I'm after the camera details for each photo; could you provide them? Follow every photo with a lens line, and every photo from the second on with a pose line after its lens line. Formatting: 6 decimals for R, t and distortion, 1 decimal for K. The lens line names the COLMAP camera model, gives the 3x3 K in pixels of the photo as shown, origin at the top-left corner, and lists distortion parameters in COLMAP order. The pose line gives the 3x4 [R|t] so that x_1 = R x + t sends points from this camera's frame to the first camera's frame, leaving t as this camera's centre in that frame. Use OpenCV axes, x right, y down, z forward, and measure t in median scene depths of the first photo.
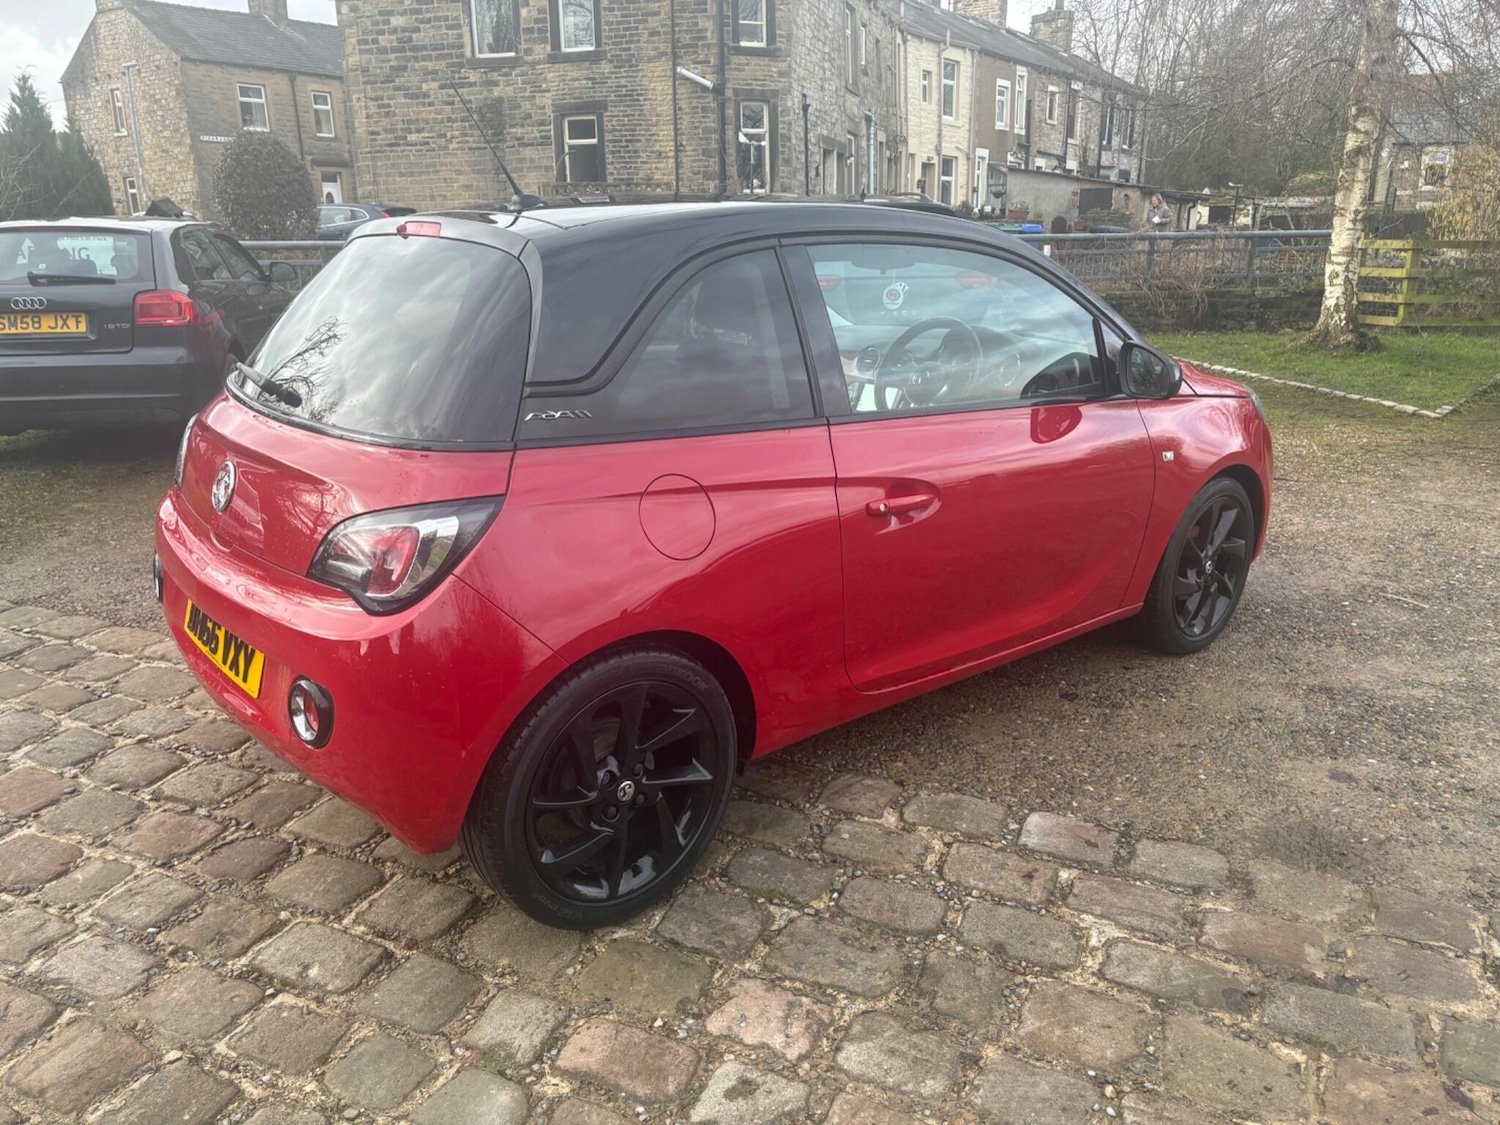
lens RADIAL K [[1126.9, 0, 749.4], [0, 1126.9, 561.0], [0, 0, 1]] dist [0.048691, -0.040096]
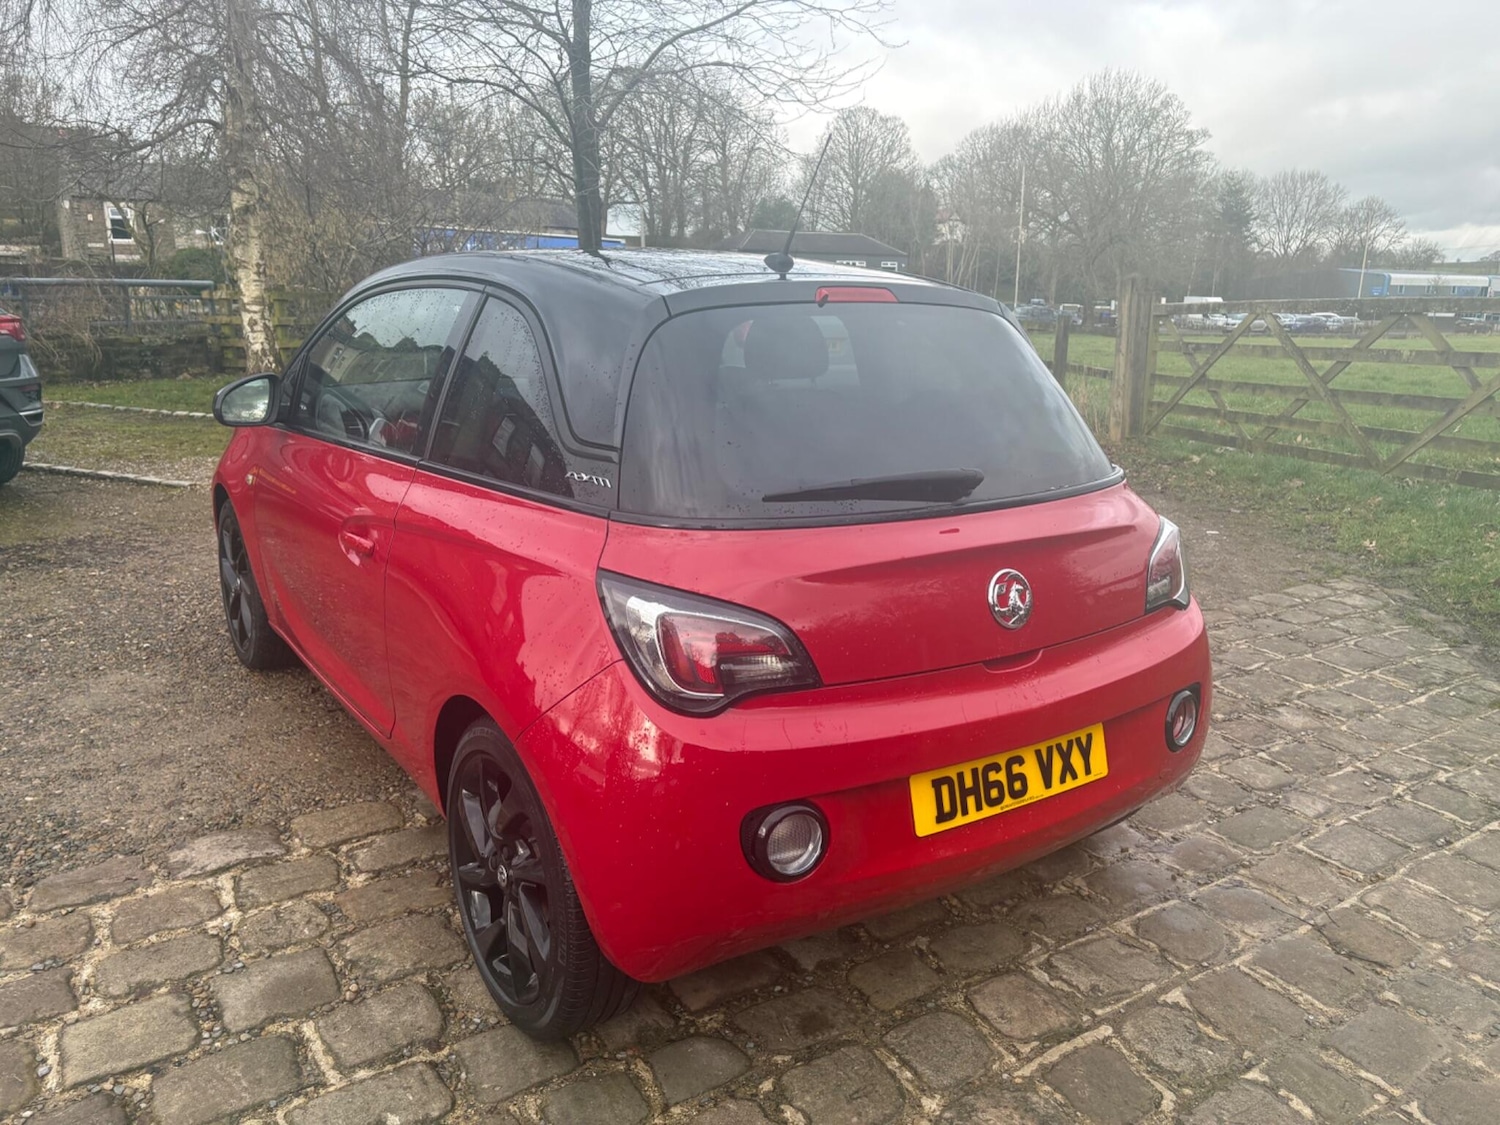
lens RADIAL K [[1126.7, 0, 750.0], [0, 1126.7, 562.5], [0, 0, 1]] dist [0.030358, 0.000124]
pose [[0.513696, -0.188113, 0.837096, -0.091916], [0.222919, 0.971424, 0.081502, -0.005430], [-0.828507, 0.144737, 0.540950, 0.027564]]
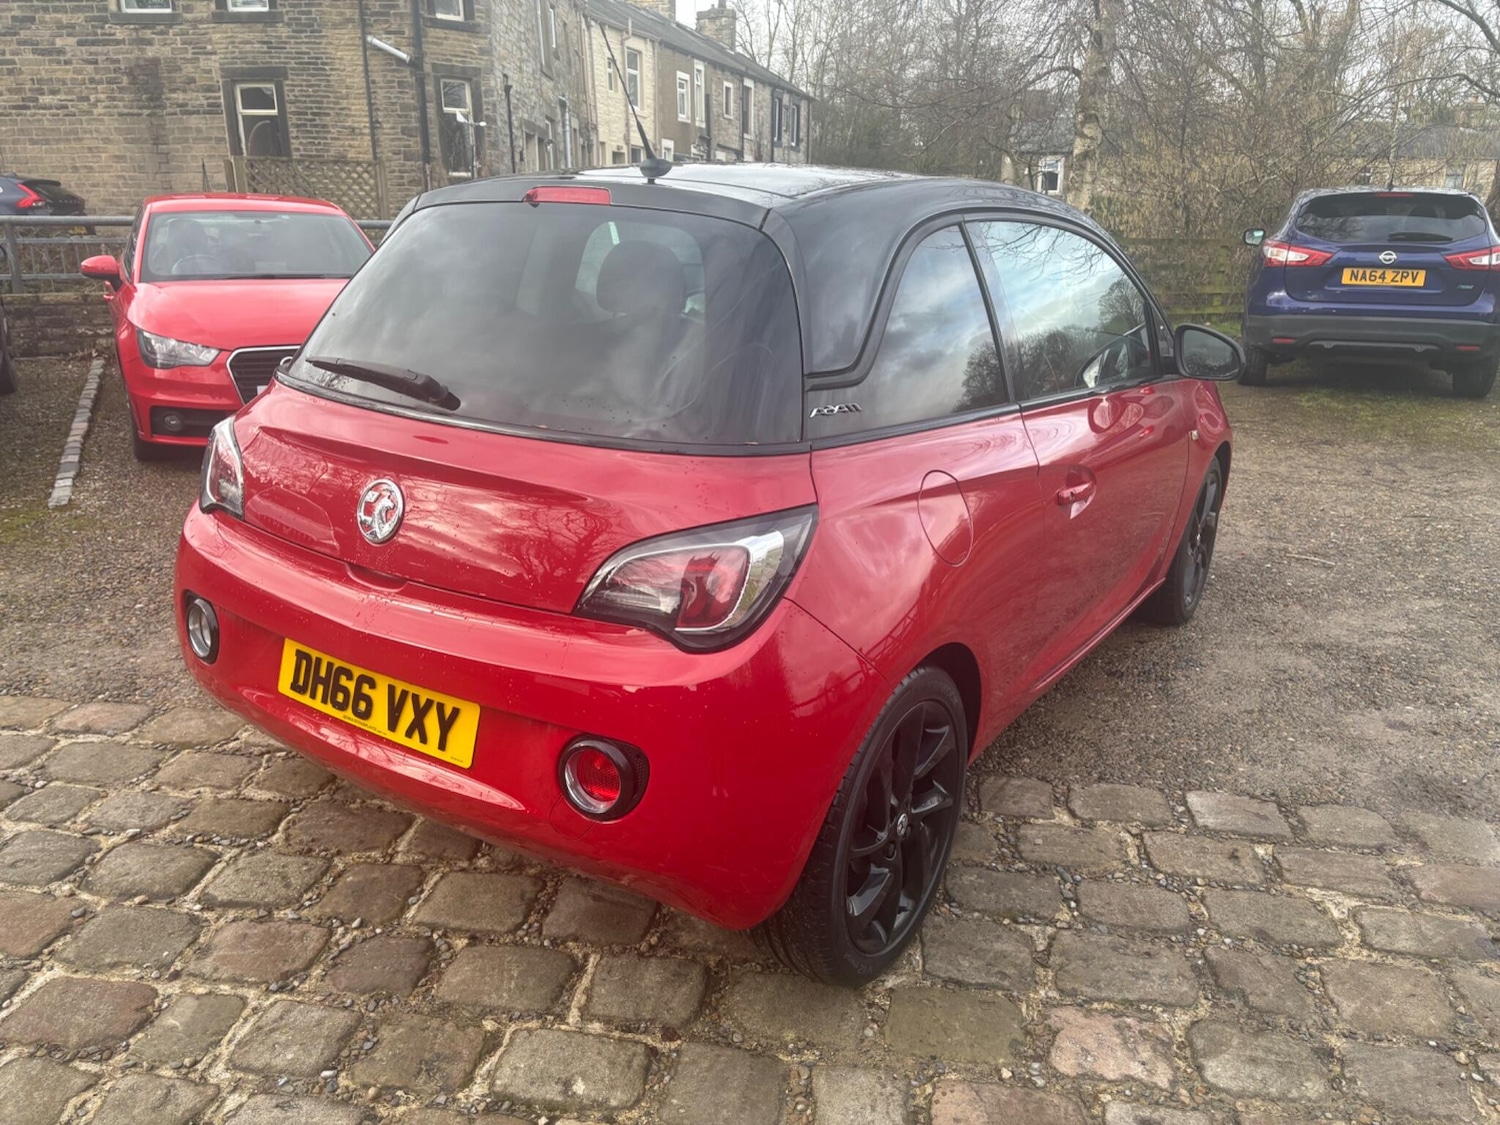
lens RADIAL K [[1117.7, 0, 750.3], [0, 1117.7, 571.1], [0, 0, 1]] dist [0.082183, -0.092342]
pose [[0.958851, -0.066326, 0.276054, -0.048884], [0.061765, 0.997773, 0.025193, -0.003037], [-0.277110, -0.007106, 0.960812, 0.018096]]
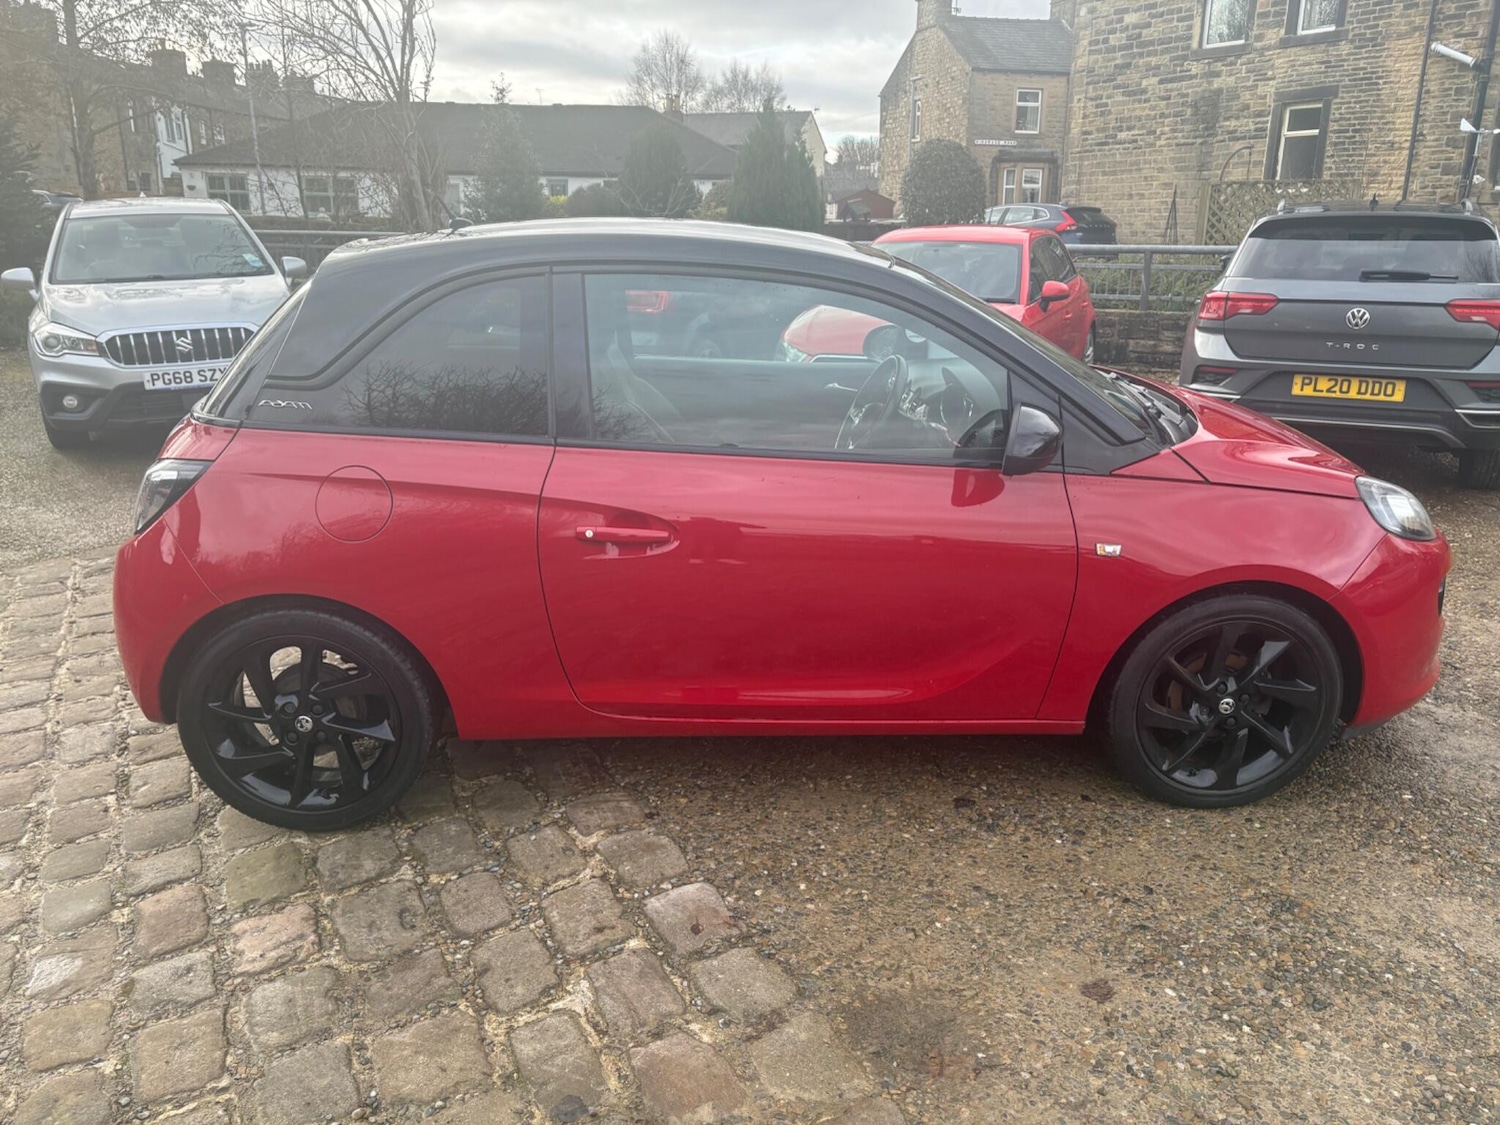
lens RADIAL K [[1126.5, 0, 746.6], [0, 1126.5, 567.6], [0, 0, 1]] dist [0.062272, -0.074847]
pose [[0.792439, 0.189912, -0.579632, 0.098146], [-0.184914, 0.980371, 0.068407, -0.013440], [0.581246, 0.052974, 0.812002, 0.030733]]
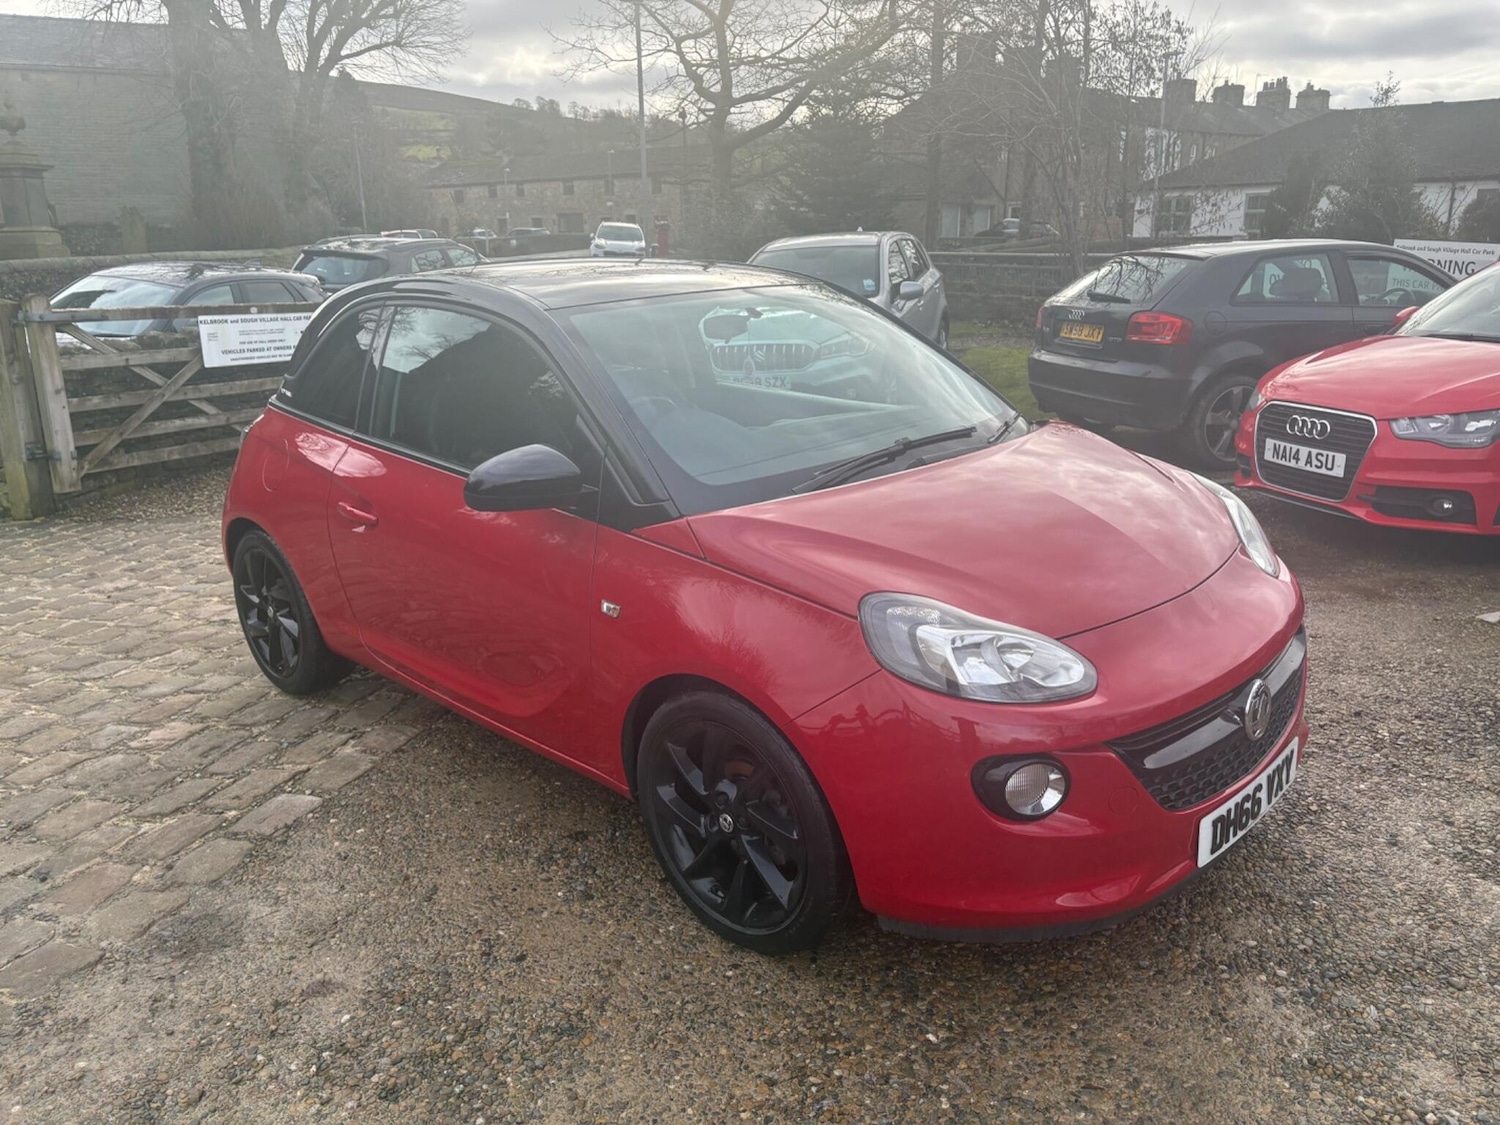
lens RADIAL K [[1126.9, 0, 749.4], [0, 1126.9, 561.0], [0, 0, 1]] dist [0.048691, -0.040096]
pose [[0.099546, 0.273695, -0.956651, 0.169983], [-0.267754, 0.933332, 0.239162, -0.051023], [0.958331, 0.232340, 0.166193, 0.148018]]
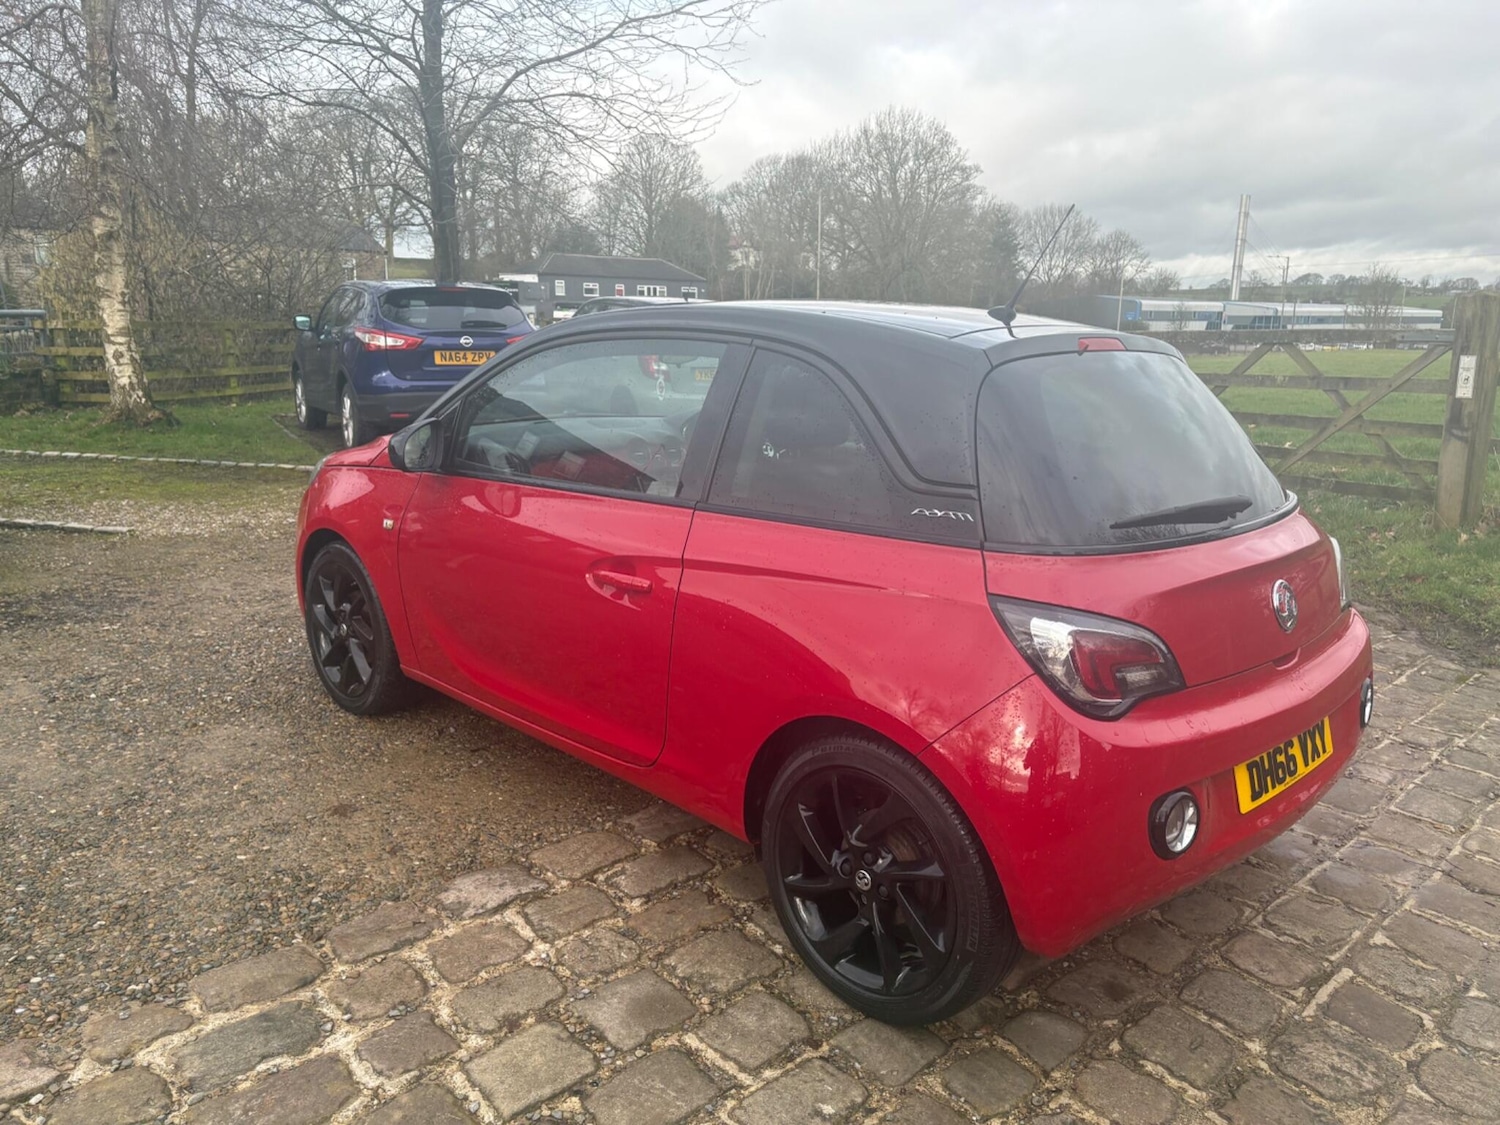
lens RADIAL K [[1126.7, 0, 750.0], [0, 1126.7, 562.5], [0, 0, 1]] dist [0.030358, 0.000124]
pose [[0.353396, -0.188567, 0.916272, -0.121698], [0.246706, 0.963585, 0.103153, -0.018360], [-0.902357, 0.189596, 0.387047, 0.064756]]
